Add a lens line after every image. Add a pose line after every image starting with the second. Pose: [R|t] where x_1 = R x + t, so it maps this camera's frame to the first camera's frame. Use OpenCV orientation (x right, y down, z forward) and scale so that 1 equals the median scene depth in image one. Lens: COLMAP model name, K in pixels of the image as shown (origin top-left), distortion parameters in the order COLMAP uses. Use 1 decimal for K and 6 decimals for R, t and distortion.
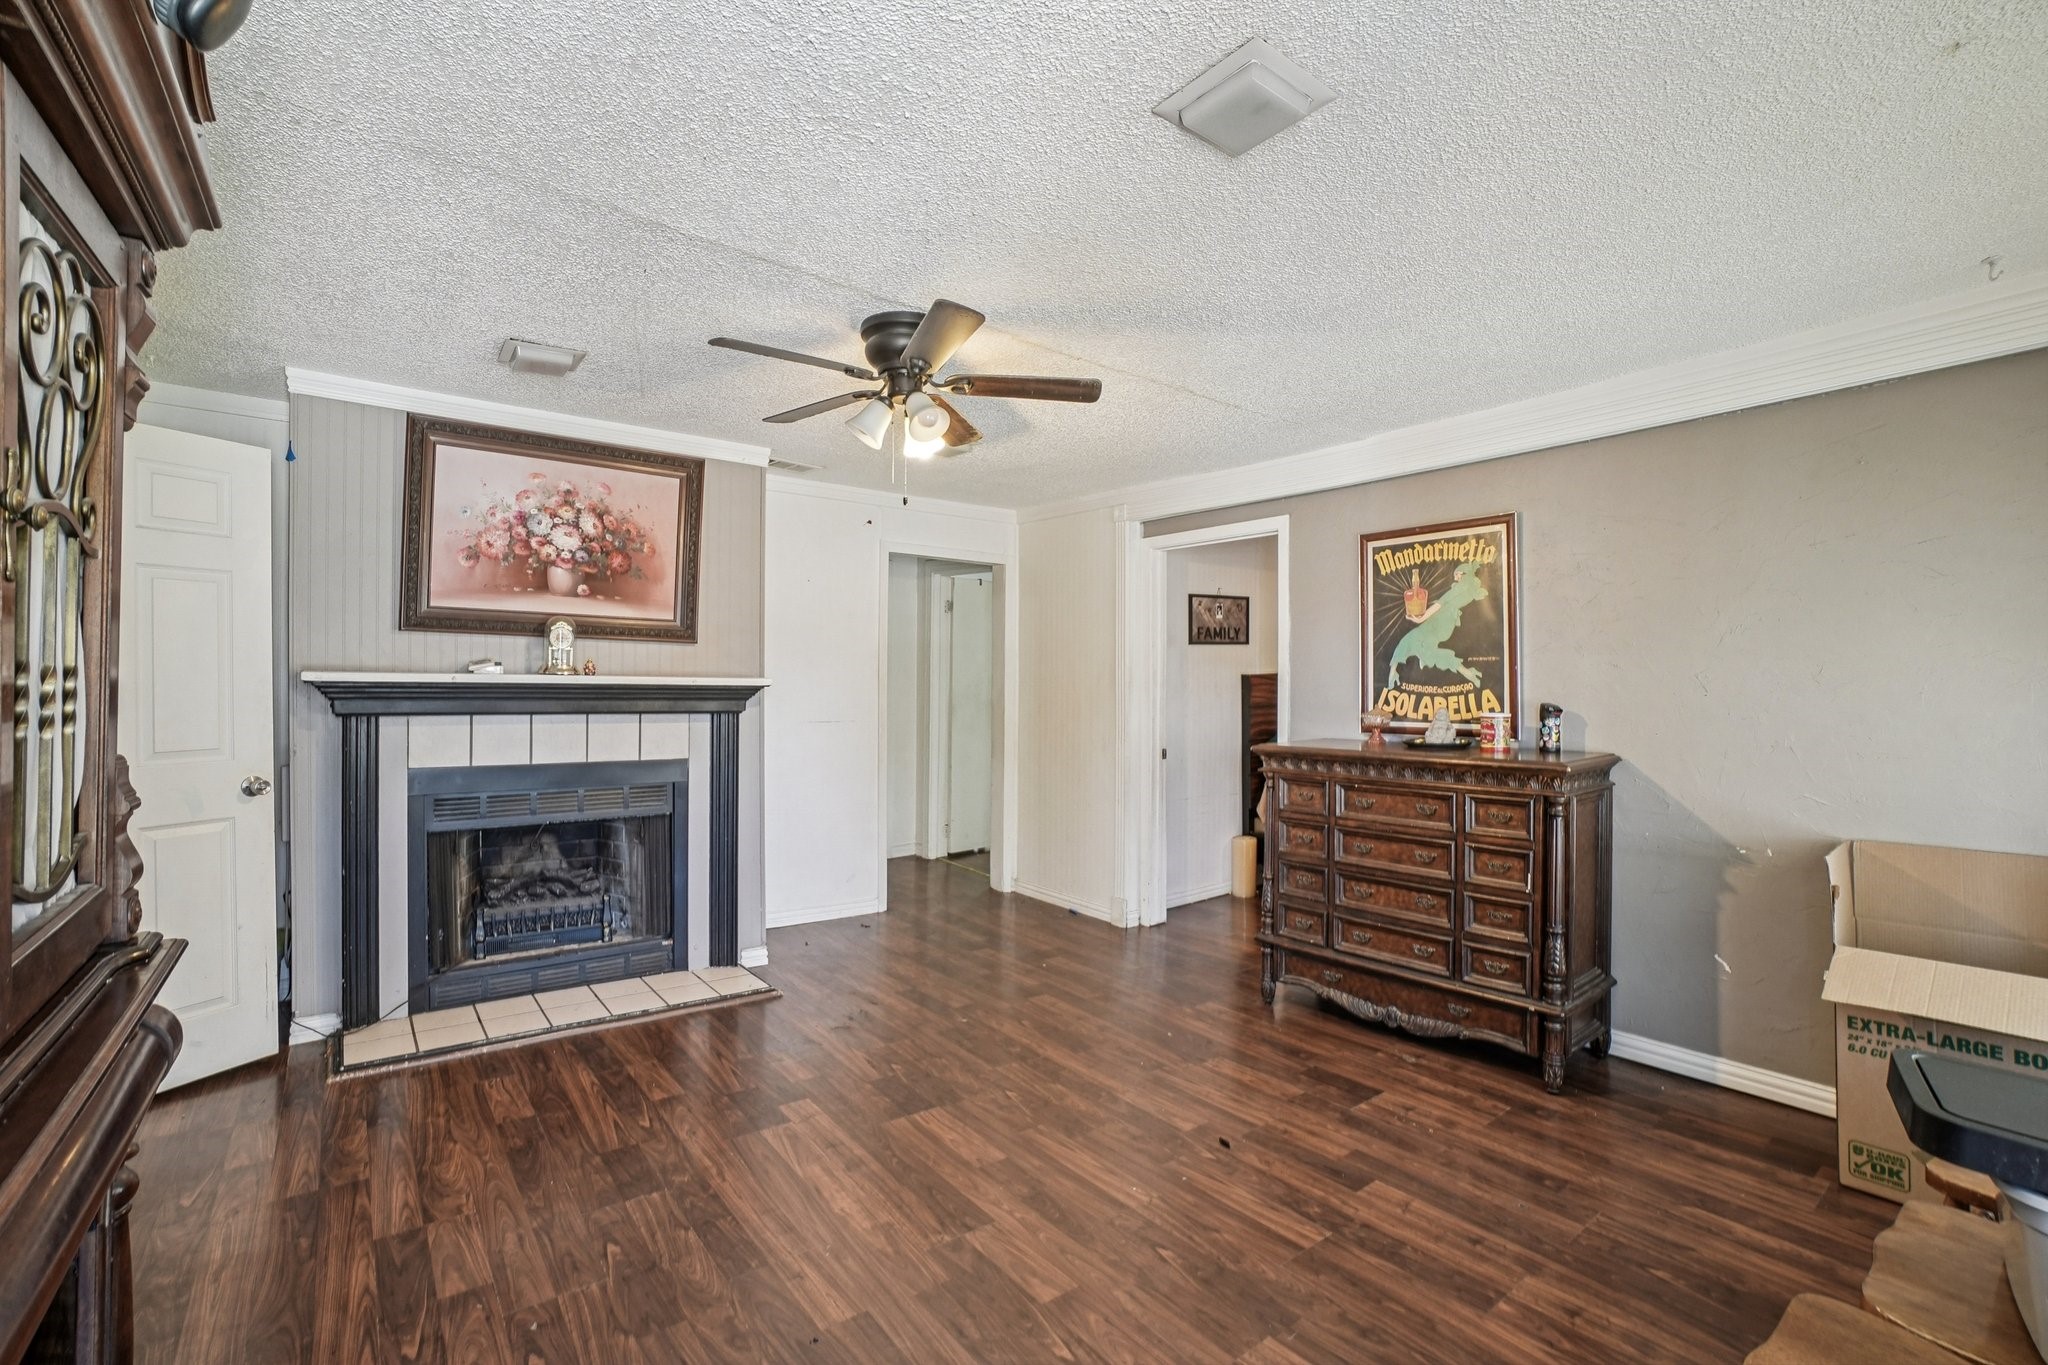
lens RADIAL K [[890.8, 0, 1024.0], [0, 890.8, 682.5], [0, 0, 1]] dist [-0.000635, 0.000043]
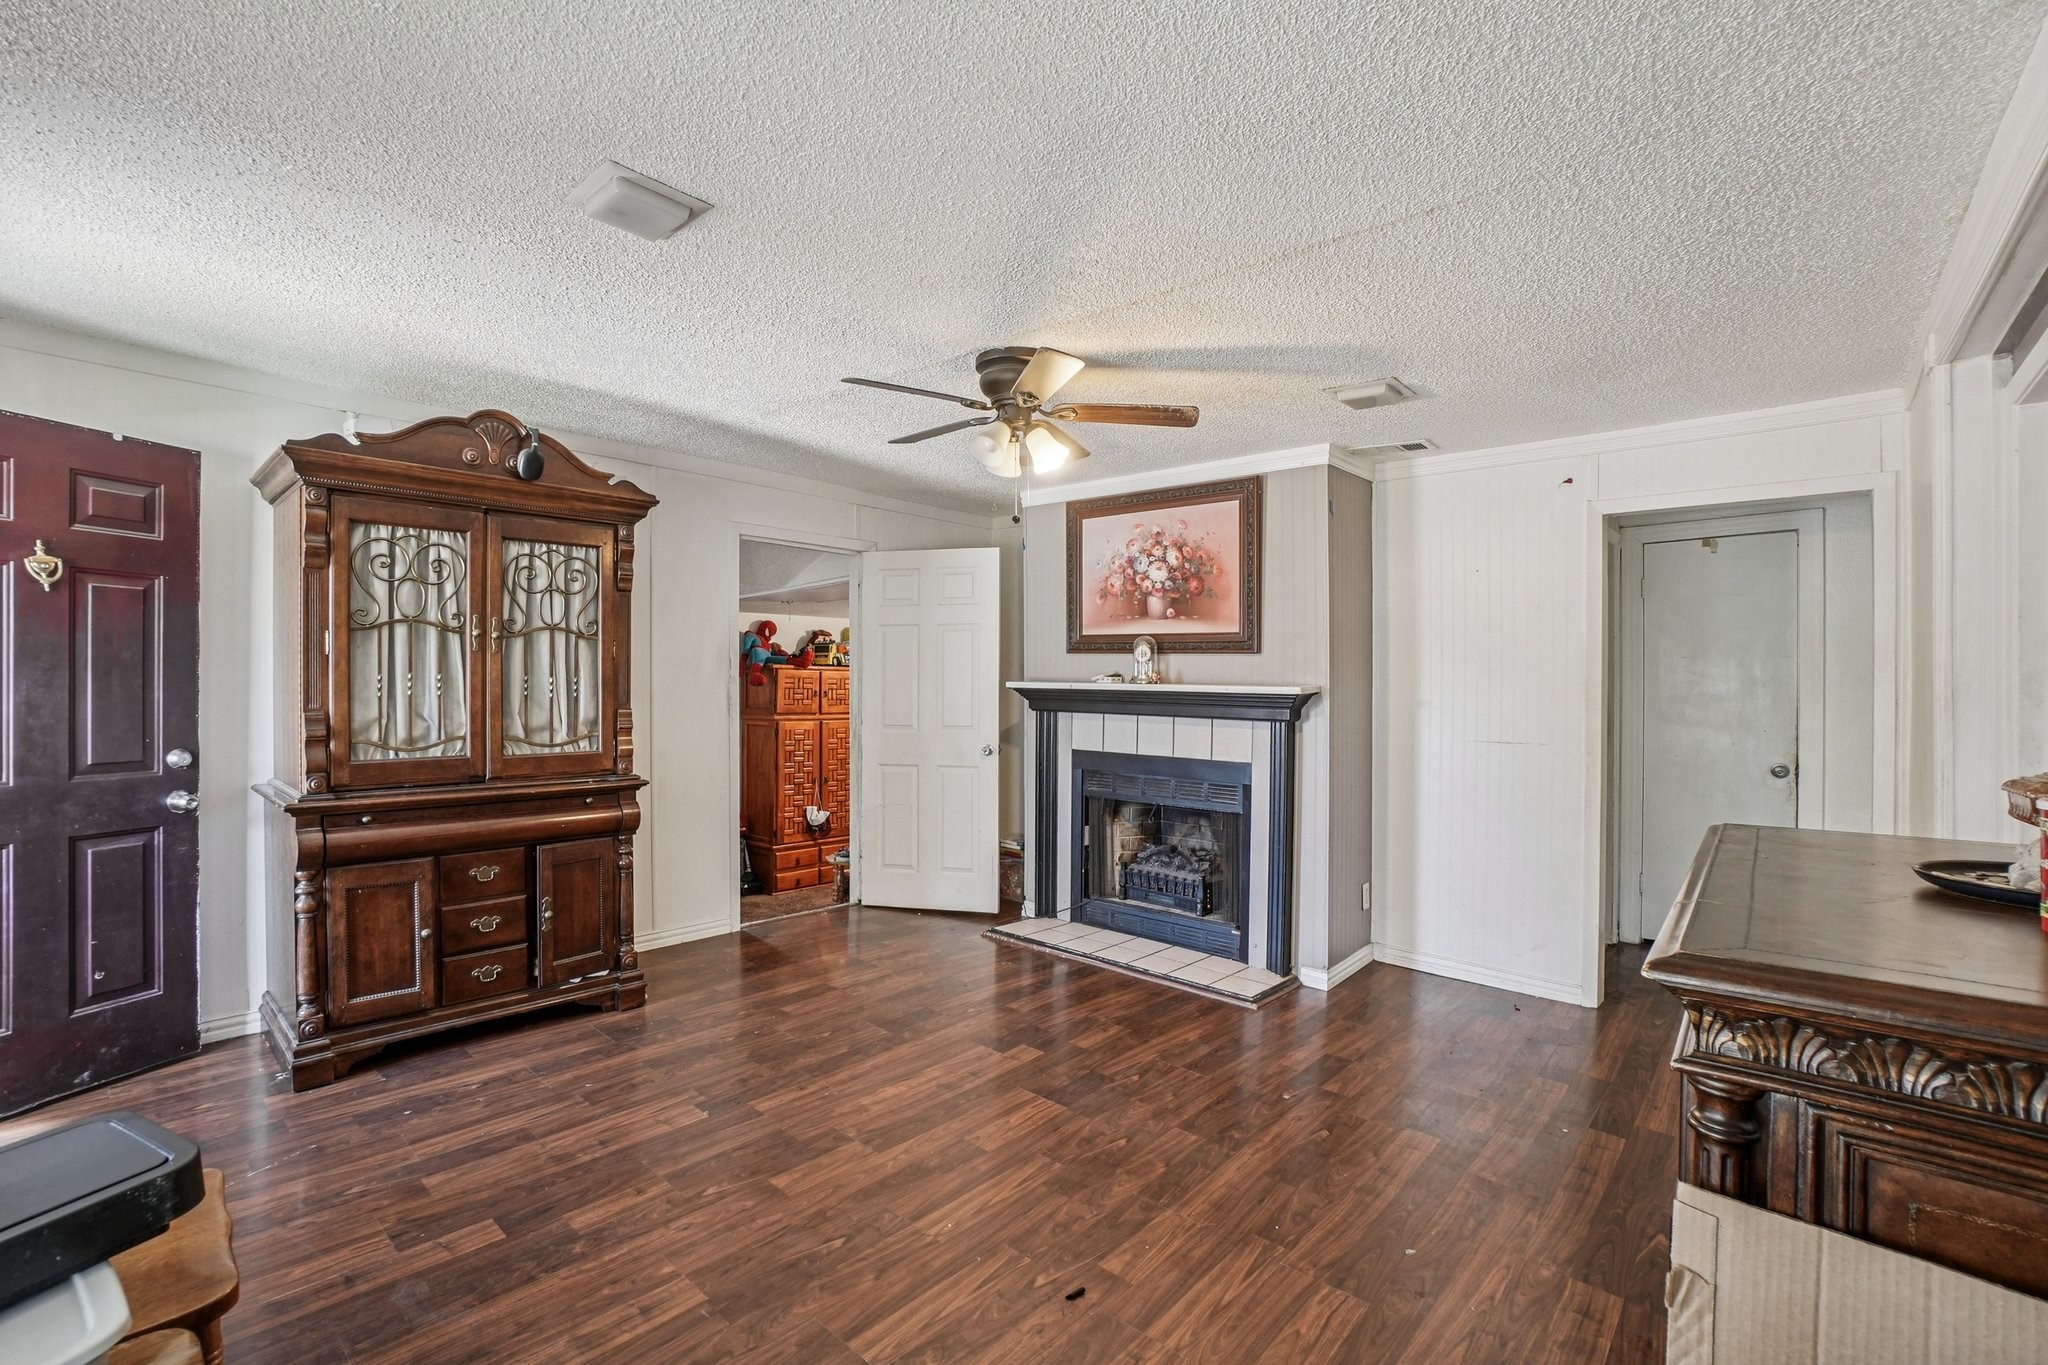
lens RADIAL K [[906.6, 0, 983.0], [0, 906.6, 692.2], [0, 0, 1]] dist [-0.002570, -0.000200]
pose [[0.215492, 0.002945, -0.976501, 0.650855], [-0.013998, 0.999902, -0.000074, 0.006732], [0.976405, 0.013685, 0.215512, 0.500434]]
